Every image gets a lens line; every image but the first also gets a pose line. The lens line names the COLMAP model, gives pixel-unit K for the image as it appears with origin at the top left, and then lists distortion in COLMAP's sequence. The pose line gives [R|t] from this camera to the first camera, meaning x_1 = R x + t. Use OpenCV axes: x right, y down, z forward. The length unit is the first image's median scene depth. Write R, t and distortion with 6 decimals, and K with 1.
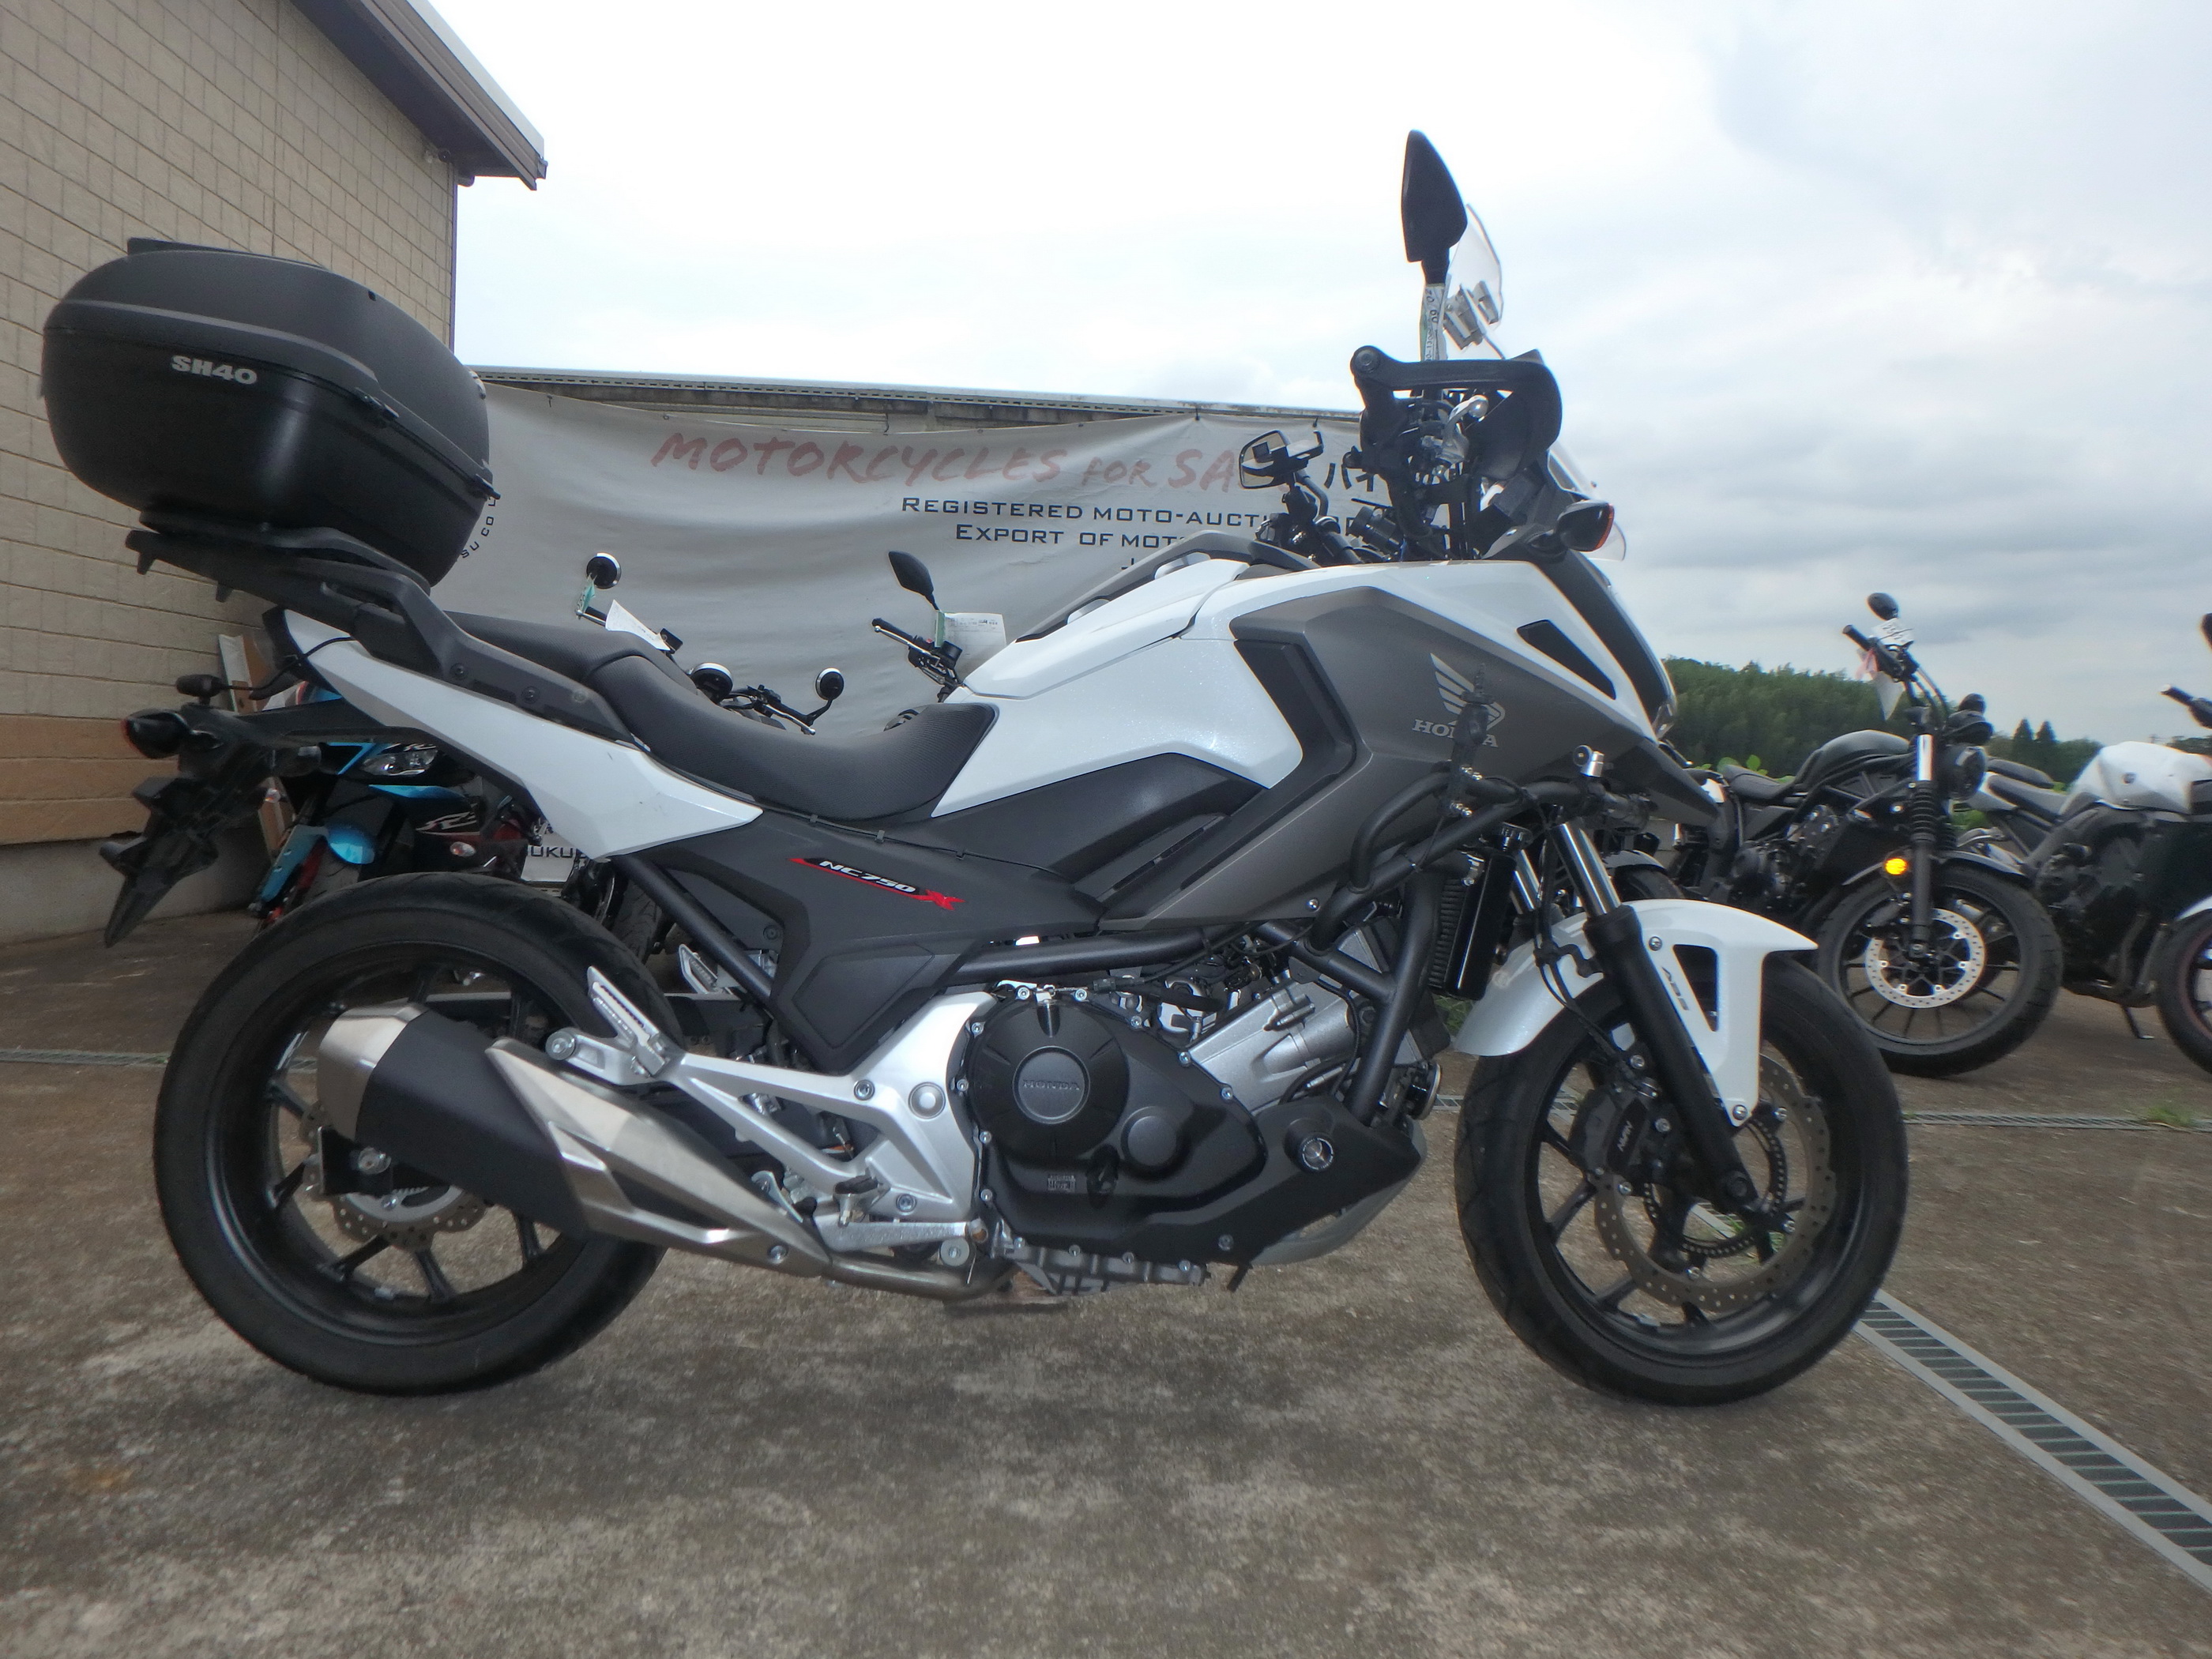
lens RADIAL K [[1343.3, 0, 1106.0], [0, 1343.3, 829.5], [0, 0, 1]] dist [-0.059022, 0.000384]
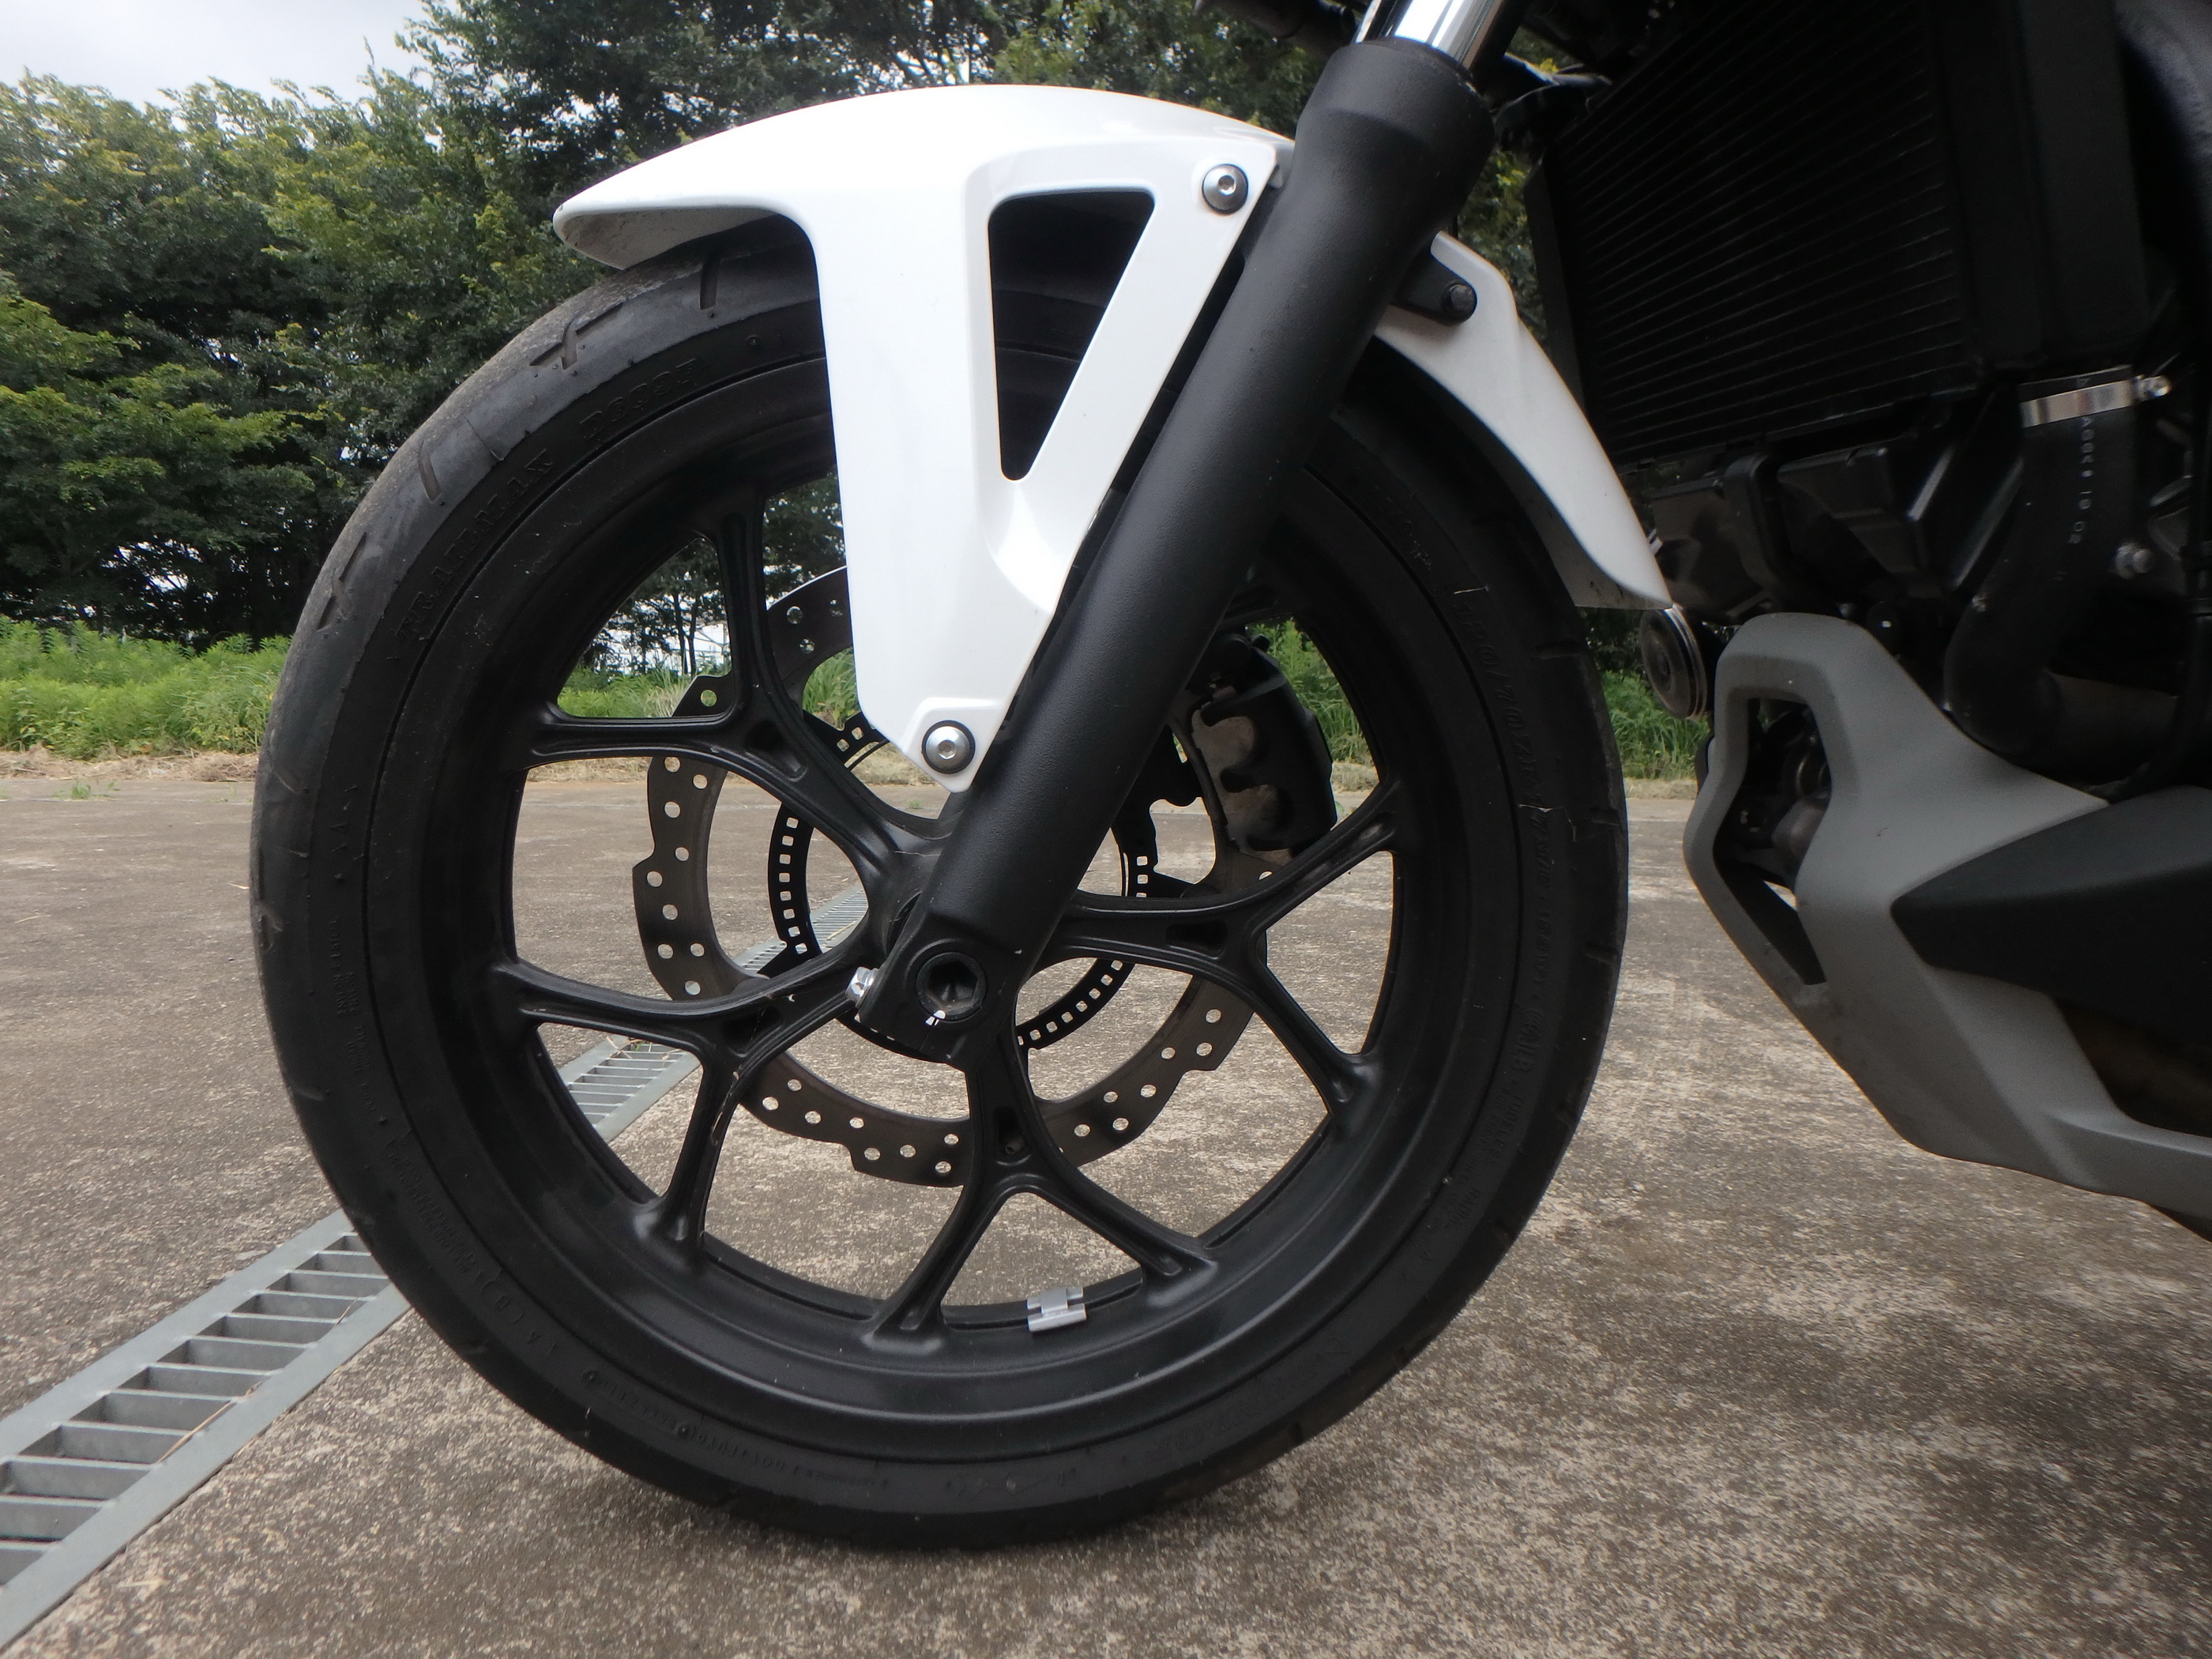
lens RADIAL K [[1366.8, 0, 1074.1], [0, 1366.8, 828.5], [0, 0, 1]] dist [-0.035267, 0.001160]
pose [[-0.998627, -0.034337, 0.039566, 0.184891], [-0.029449, 0.992564, 0.118110, 0.084048], [-0.043328, 0.116783, -0.992212, 0.643840]]
